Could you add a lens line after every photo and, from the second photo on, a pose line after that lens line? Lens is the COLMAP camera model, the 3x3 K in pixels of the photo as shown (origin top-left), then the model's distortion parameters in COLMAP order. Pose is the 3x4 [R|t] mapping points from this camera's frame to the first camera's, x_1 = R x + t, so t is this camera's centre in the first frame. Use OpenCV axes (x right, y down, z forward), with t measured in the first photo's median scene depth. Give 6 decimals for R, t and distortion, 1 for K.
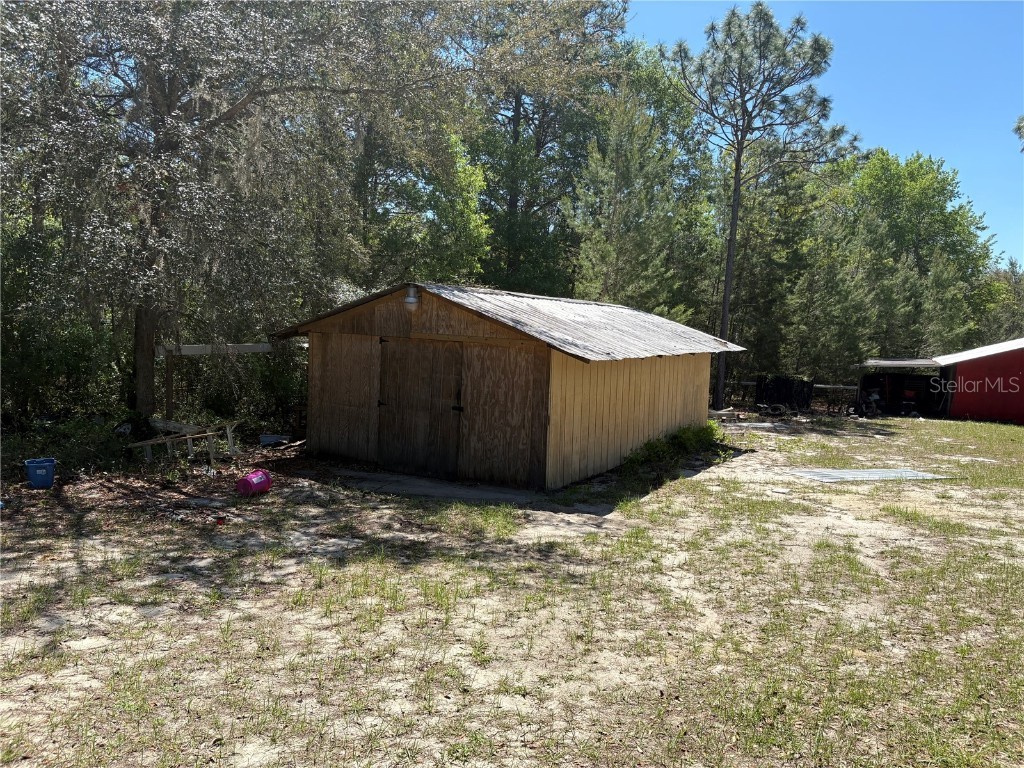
lens RADIAL K [[757.1, 0, 512.0], [0, 757.1, 384.0], [0, 0, 1]] dist [0.055626, -0.061210]
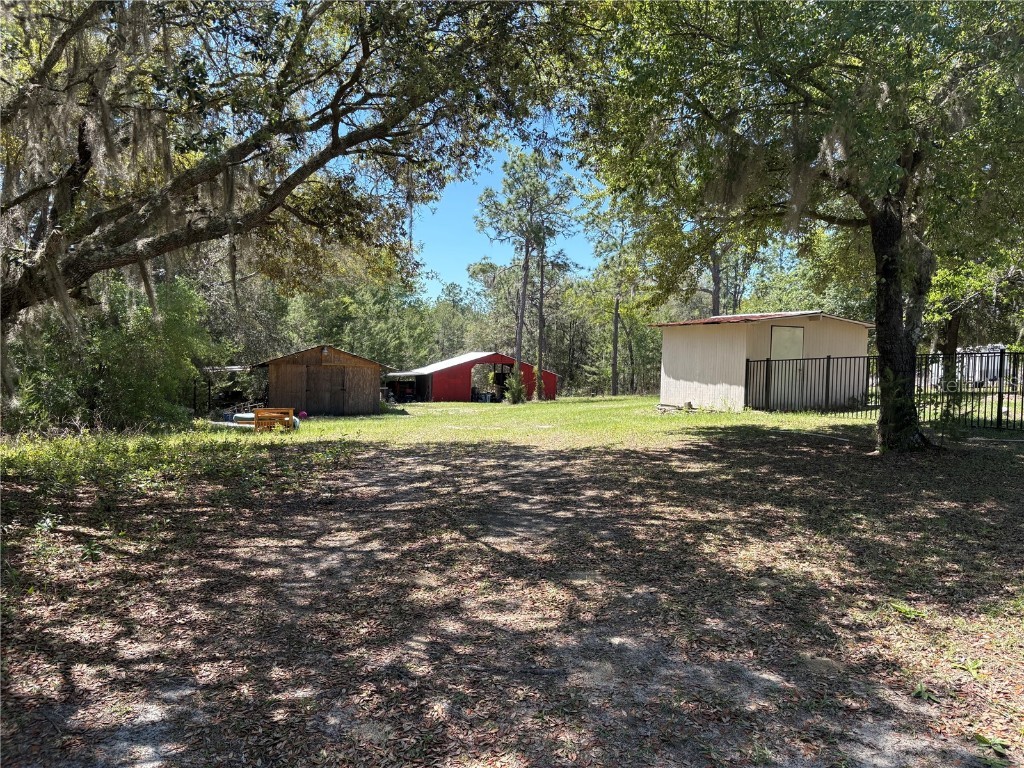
lens RADIAL K [[766.0, 0, 513.0], [0, 766.0, 389.6], [0, 0, 1]] dist [0.042852, -0.056475]
pose [[0.748226, -0.052193, 0.661388, -0.458841], [0.066911, 0.997754, 0.003041, 0.019550], [-0.660062, 0.041978, 0.750038, -0.471683]]
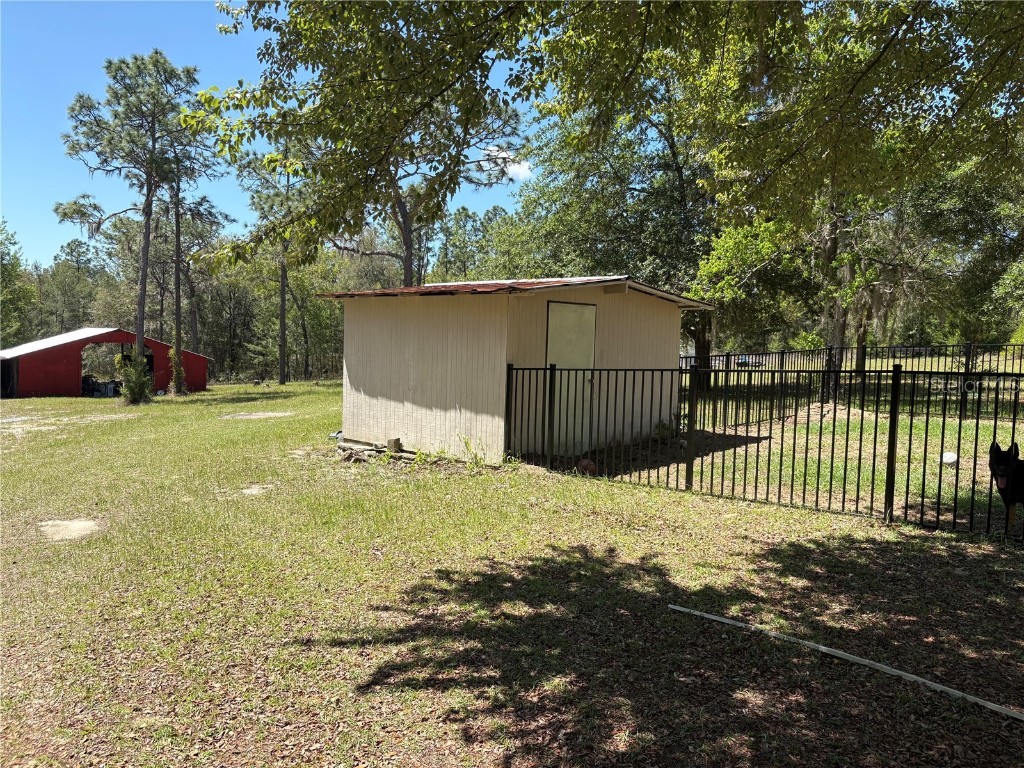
lens RADIAL K [[757.1, 0, 512.0], [0, 757.1, 384.0], [0, 0, 1]] dist [0.055626, -0.061210]
pose [[0.418979, -0.086093, 0.903905, -0.240654], [0.074121, 0.995415, 0.060452, 0.002130], [-0.904965, 0.041670, 0.423440, -0.303682]]
